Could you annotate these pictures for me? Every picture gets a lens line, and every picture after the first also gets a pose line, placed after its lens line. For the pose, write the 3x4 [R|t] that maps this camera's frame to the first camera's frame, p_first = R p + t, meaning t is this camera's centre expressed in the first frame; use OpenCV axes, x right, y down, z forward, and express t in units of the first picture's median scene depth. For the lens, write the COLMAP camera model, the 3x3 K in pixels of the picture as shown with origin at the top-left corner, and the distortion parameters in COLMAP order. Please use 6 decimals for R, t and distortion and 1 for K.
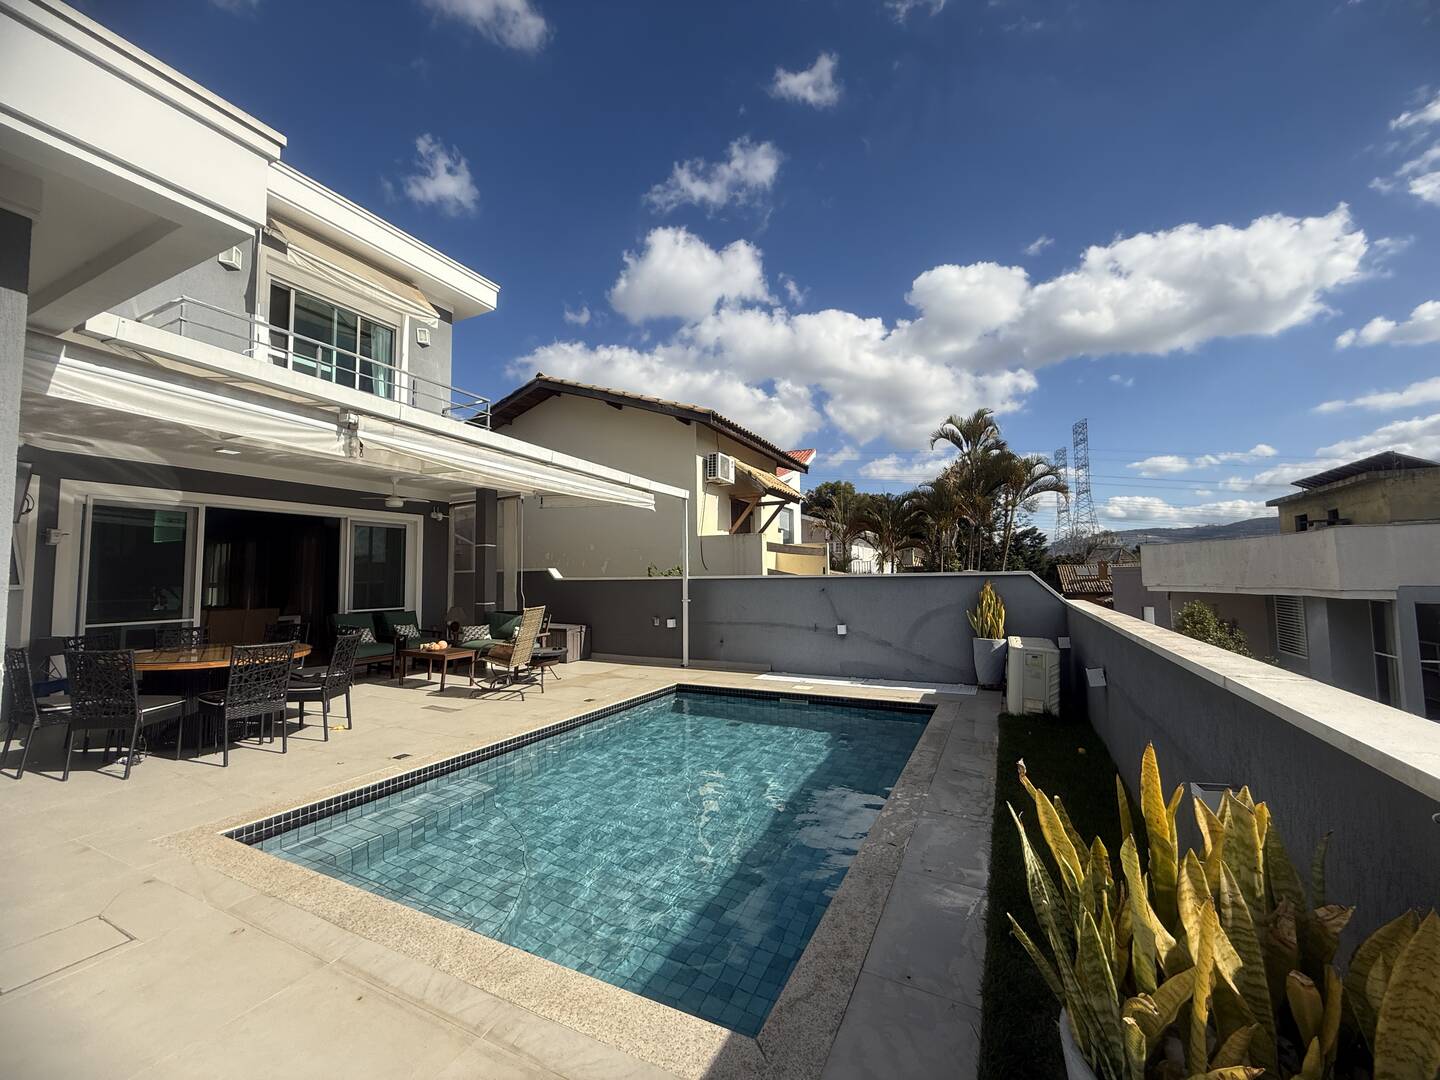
lens RADIAL K [[575.9, 0, 719.6], [0, 575.9, 541.4], [0, 0, 1]] dist [-0.000290, 0.000040]
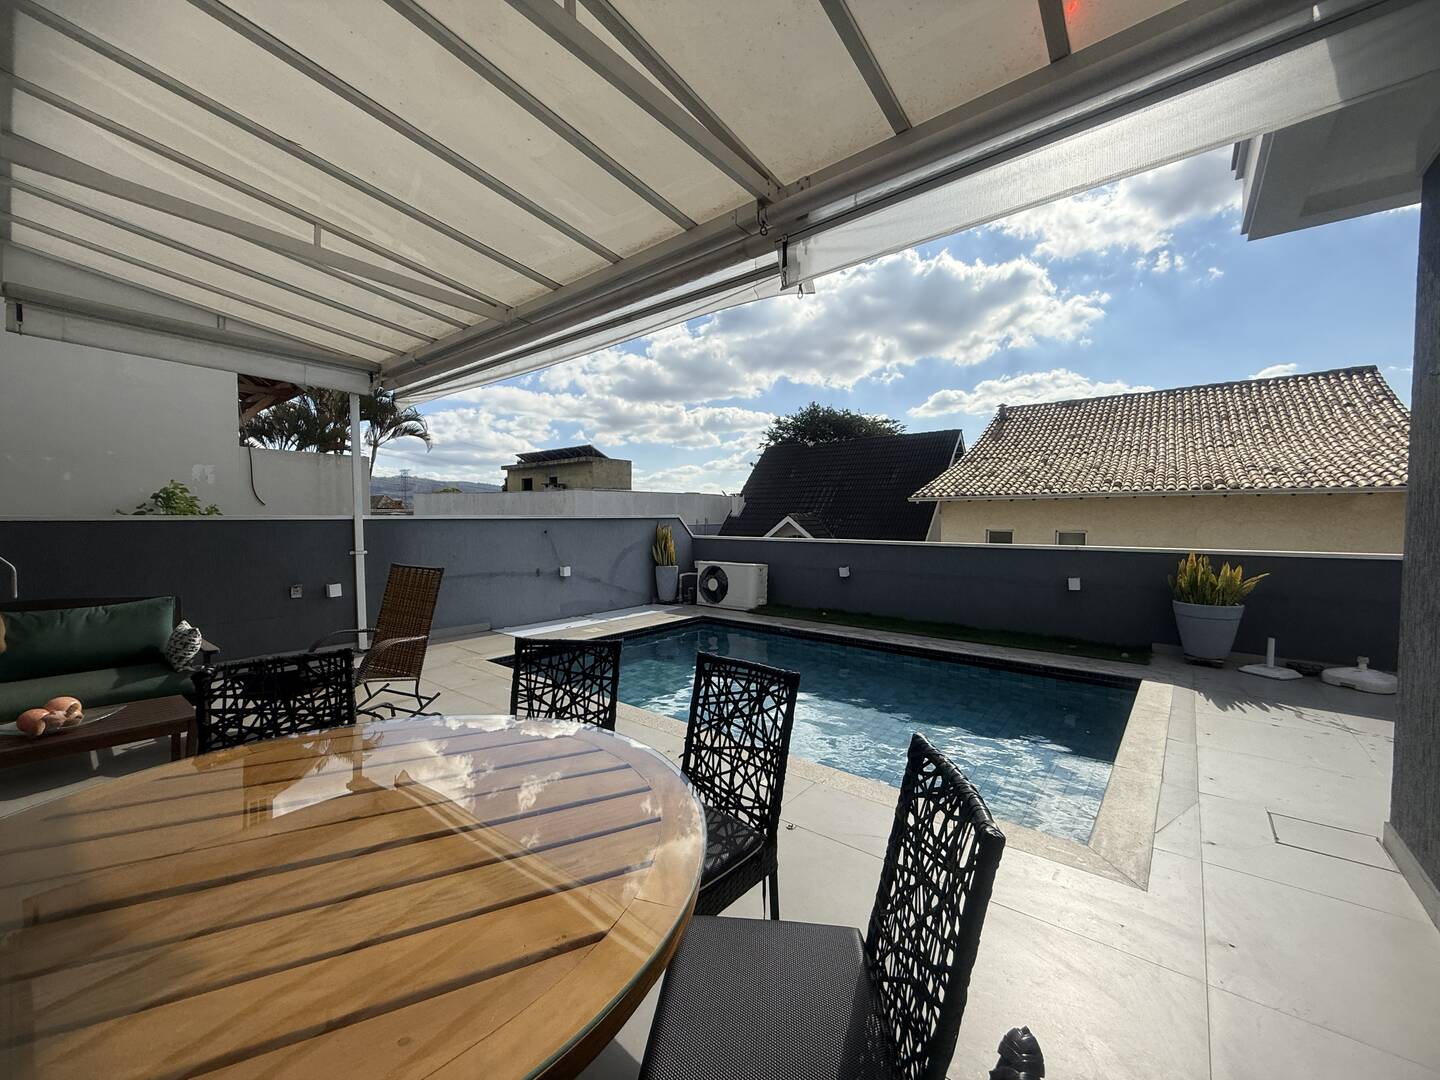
lens RADIAL K [[575.9, 0, 715.2], [0, 575.9, 533.8], [0, 0, 1]] dist [-0.000290, 0.000040]
pose [[0.224521, -0.017268, 0.974316, -0.675630], [-0.060703, 0.997653, 0.031670, 0.042035], [-0.972577, -0.066254, 0.222946, 0.532046]]
